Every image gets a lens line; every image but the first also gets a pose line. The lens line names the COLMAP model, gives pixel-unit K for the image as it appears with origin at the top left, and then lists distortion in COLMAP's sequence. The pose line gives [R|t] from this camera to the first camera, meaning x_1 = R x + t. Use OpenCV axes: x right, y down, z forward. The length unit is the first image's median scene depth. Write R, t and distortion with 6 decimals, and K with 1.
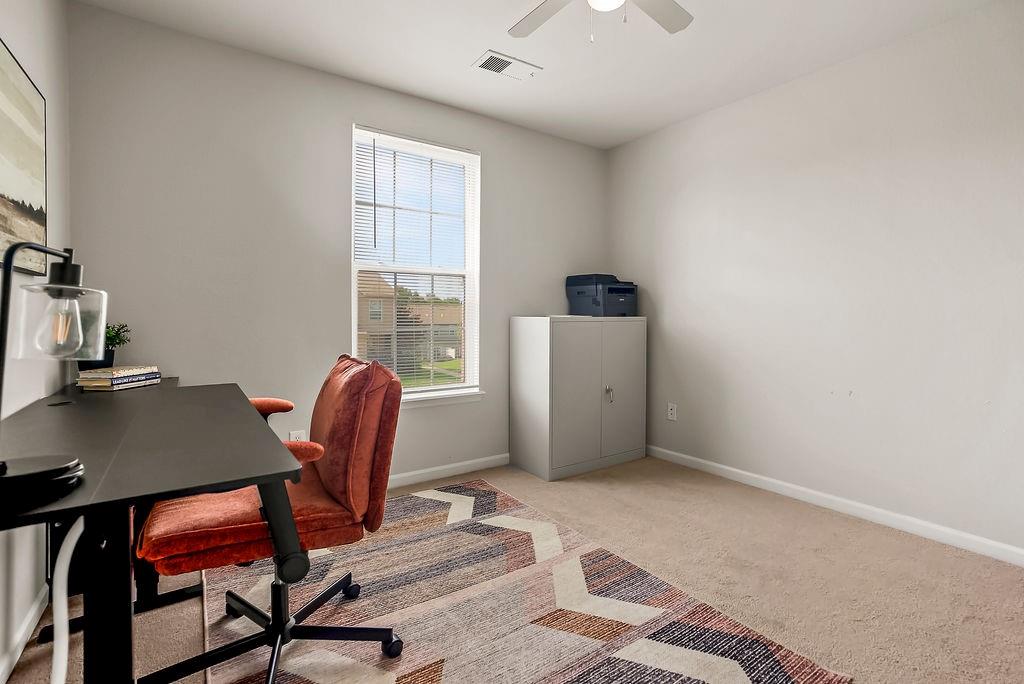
lens RADIAL K [[480.1, 0, 512.0], [0, 480.1, 326.6], [0, 0, 1]] dist [-0.051180, 0.025900]
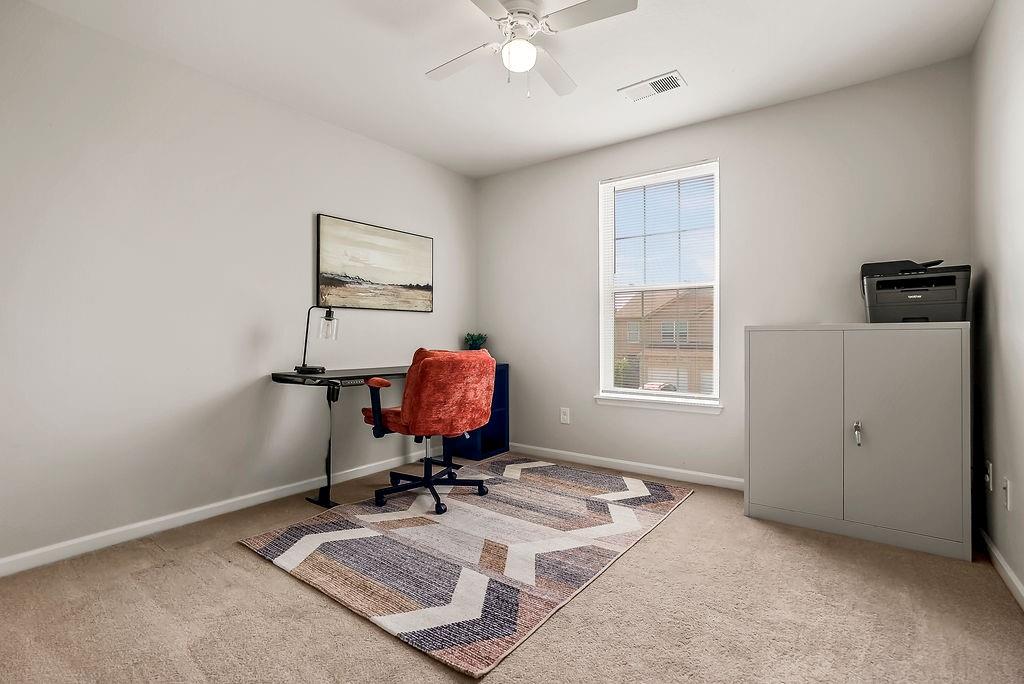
lens RADIAL K [[483.6, 0, 511.3], [0, 483.6, 336.9], [0, 0, 1]] dist [-0.052715, 0.026010]
pose [[0.309805, 0.001073, -0.950800, 0.859164], [-0.009286, 0.999955, -0.001898, 0.005766], [0.950755, 0.009417, 0.309801, 0.361784]]
